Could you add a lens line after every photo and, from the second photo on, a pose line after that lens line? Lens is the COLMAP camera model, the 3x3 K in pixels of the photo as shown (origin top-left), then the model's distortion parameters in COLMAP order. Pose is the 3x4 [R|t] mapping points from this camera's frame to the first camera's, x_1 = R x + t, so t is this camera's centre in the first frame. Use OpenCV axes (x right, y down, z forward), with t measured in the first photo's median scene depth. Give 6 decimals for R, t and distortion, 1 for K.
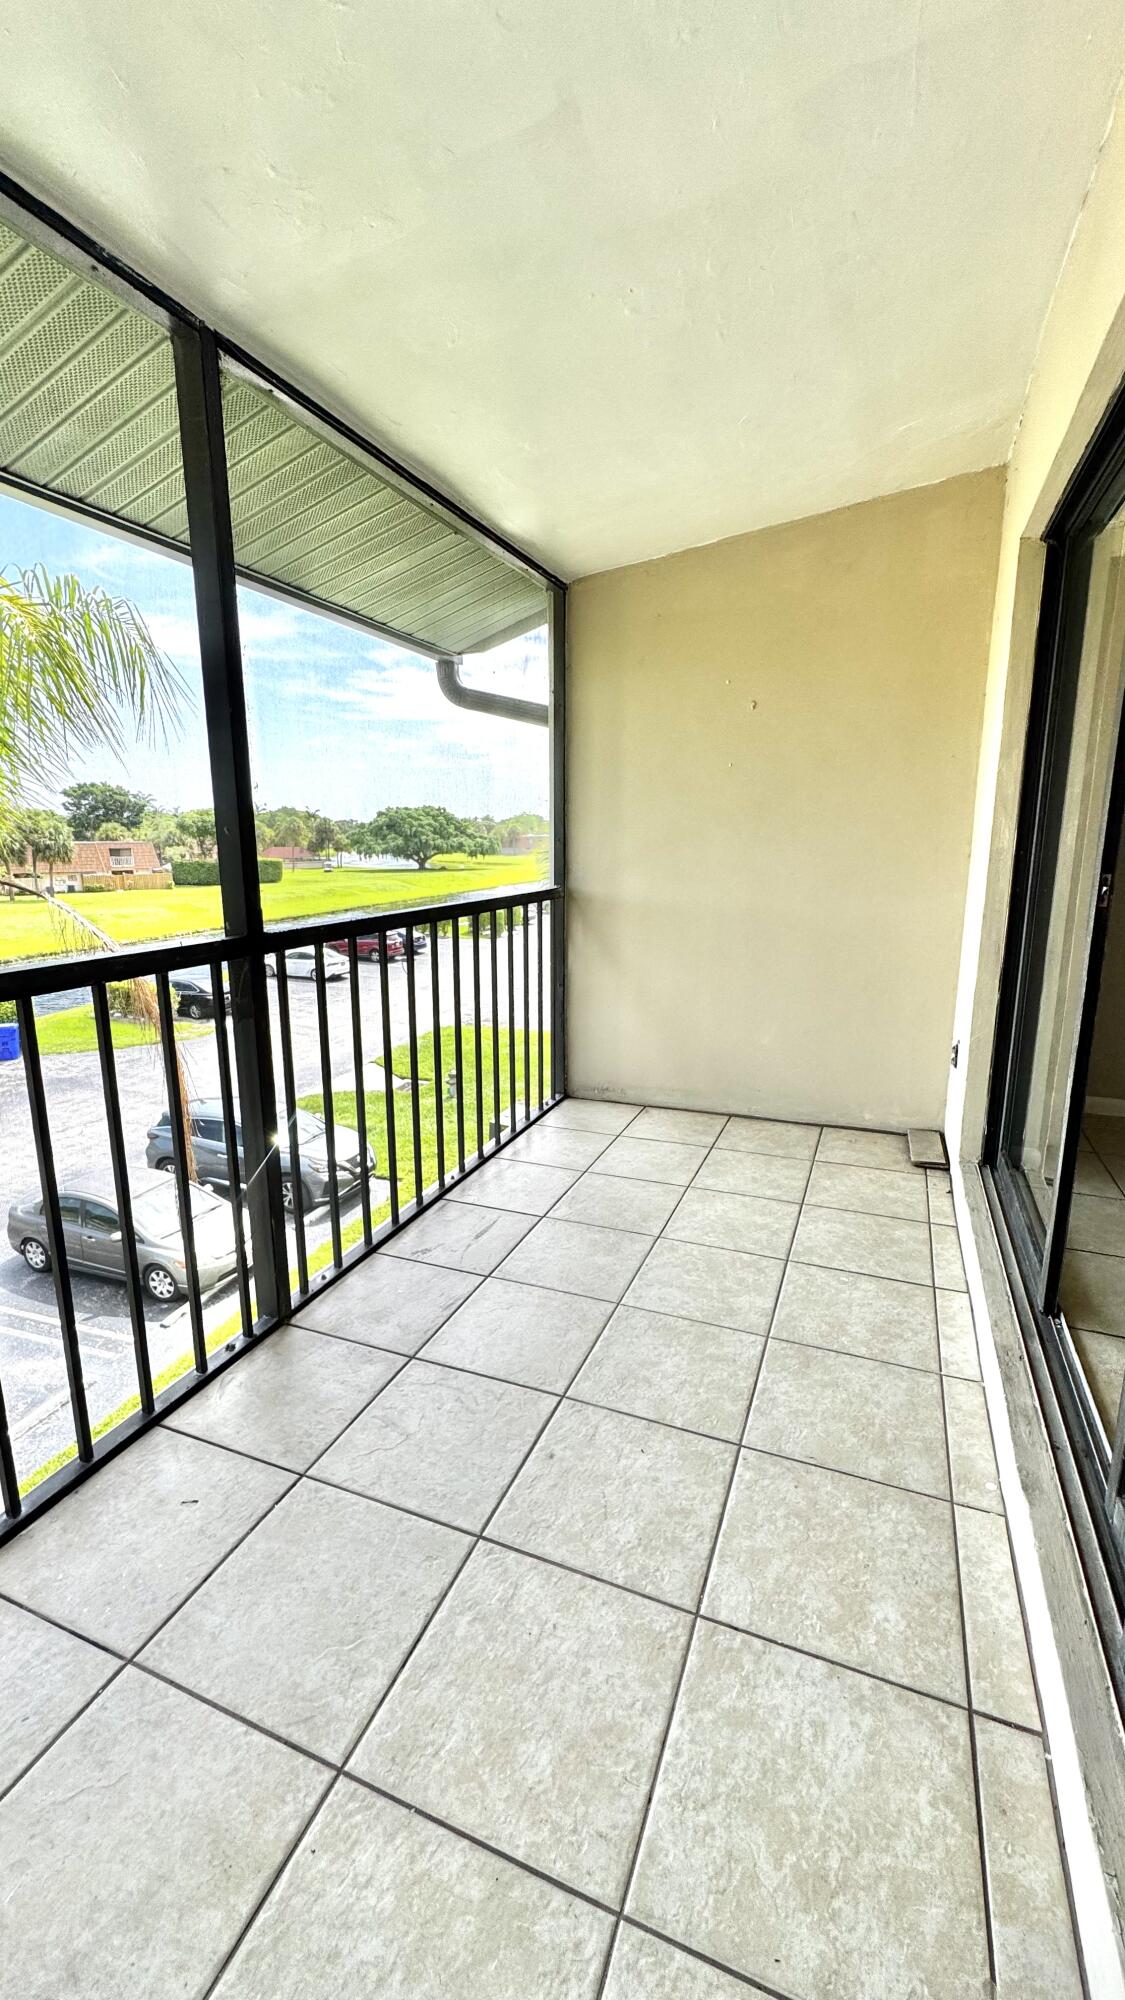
lens RADIAL K [[800.2, 0, 565.4], [0, 800.2, 996.4], [0, 0, 1]] dist [-0.000657, 0.000130]
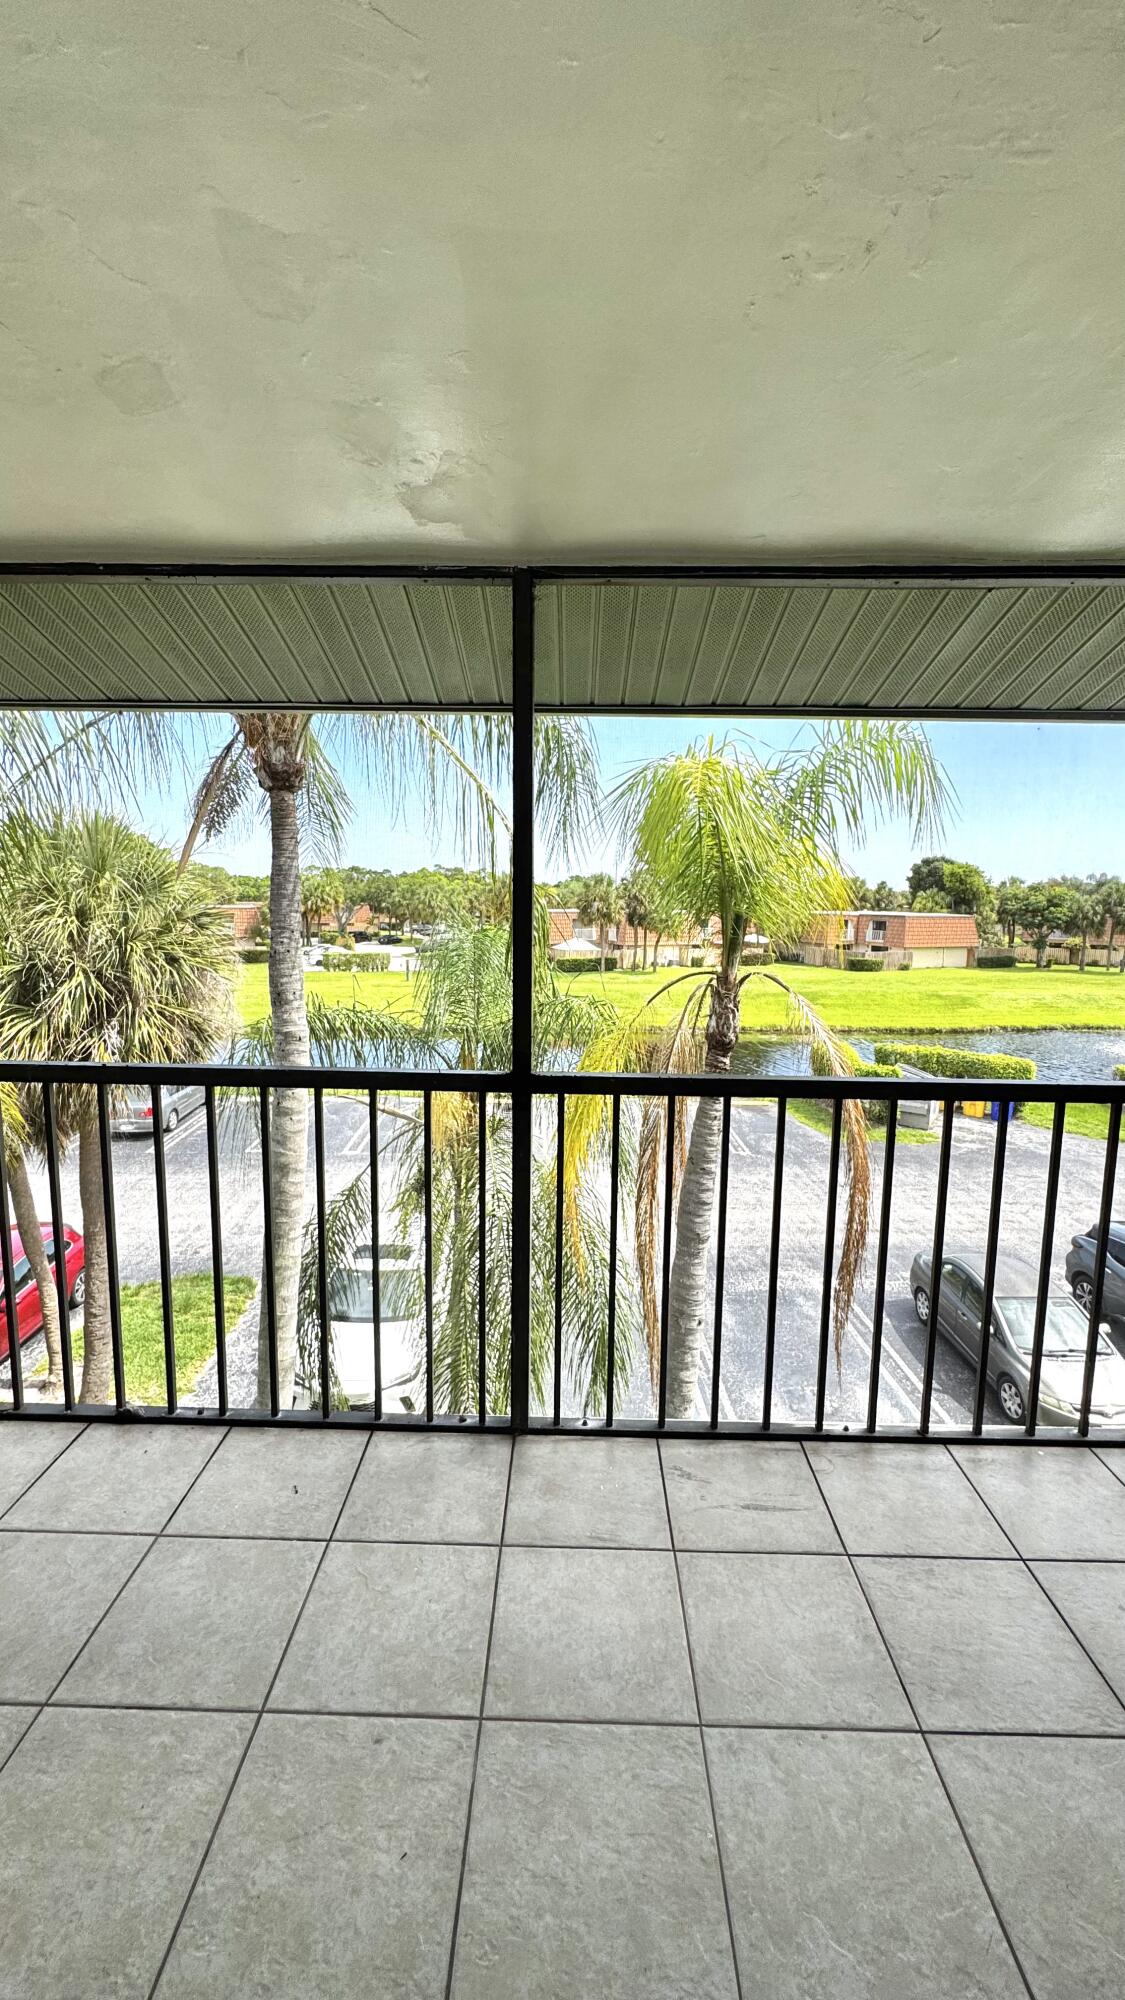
lens RADIAL K [[800.2, 0, 565.4], [0, 800.2, 996.4], [0, 0, 1]] dist [-0.000657, 0.000130]
pose [[0.363711, 0.121133, -0.923602, 0.303839], [-0.199385, 0.978653, 0.049836, -0.117949], [0.909923, 0.166027, 0.380099, 0.291287]]
